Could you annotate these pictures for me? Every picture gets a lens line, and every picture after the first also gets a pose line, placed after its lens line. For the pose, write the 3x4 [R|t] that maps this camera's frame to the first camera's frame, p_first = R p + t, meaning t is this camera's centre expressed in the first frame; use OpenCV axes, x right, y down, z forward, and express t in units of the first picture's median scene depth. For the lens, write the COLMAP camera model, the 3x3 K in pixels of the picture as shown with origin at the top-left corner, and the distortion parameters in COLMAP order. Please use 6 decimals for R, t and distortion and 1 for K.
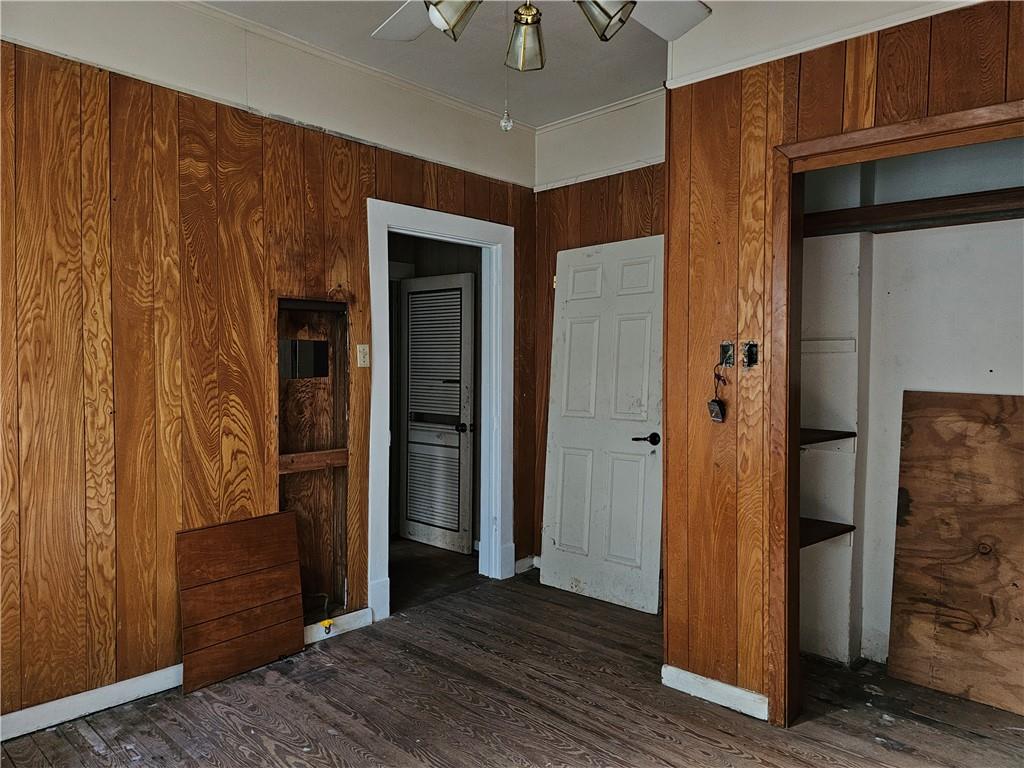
lens RADIAL K [[669.6, 0, 513.6], [0, 669.6, 373.2], [0, 0, 1]] dist [0.008072, -0.018942]
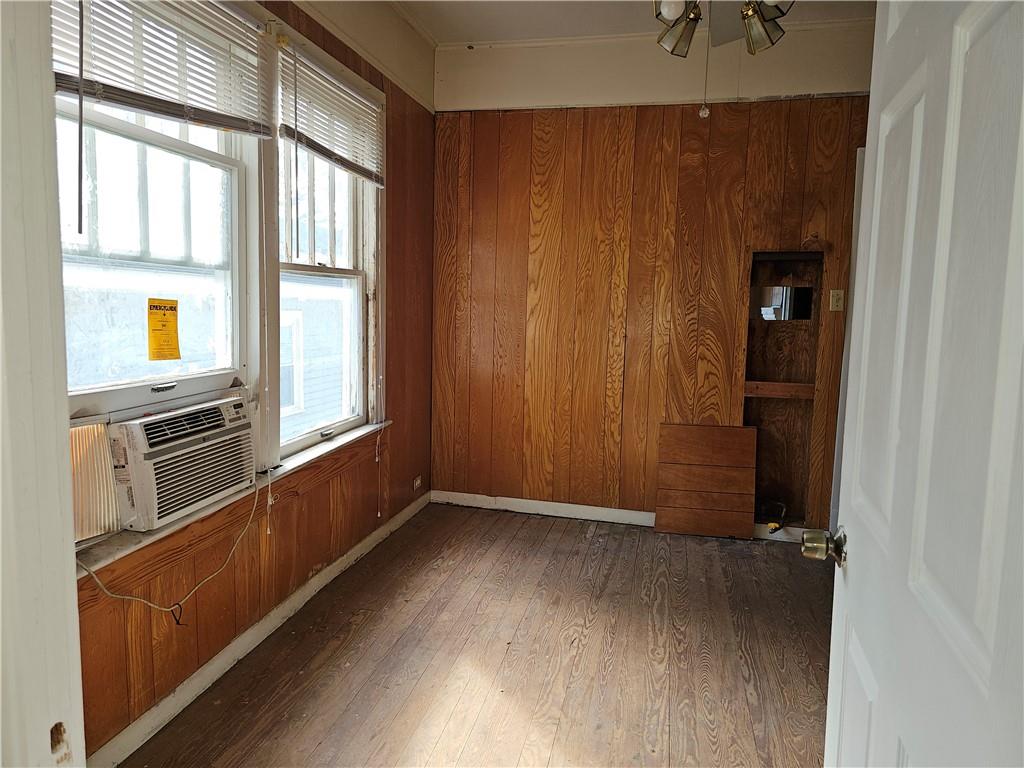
lens RADIAL K [[669.6, 0, 509.9], [0, 669.6, 386.6], [0, 0, 1]] dist [0.008072, -0.018942]
pose [[0.485085, 0.106629, -0.867942, 0.566796], [-0.032650, 0.994054, 0.103875, 0.020285], [0.873857, -0.022049, 0.485682, 0.017181]]
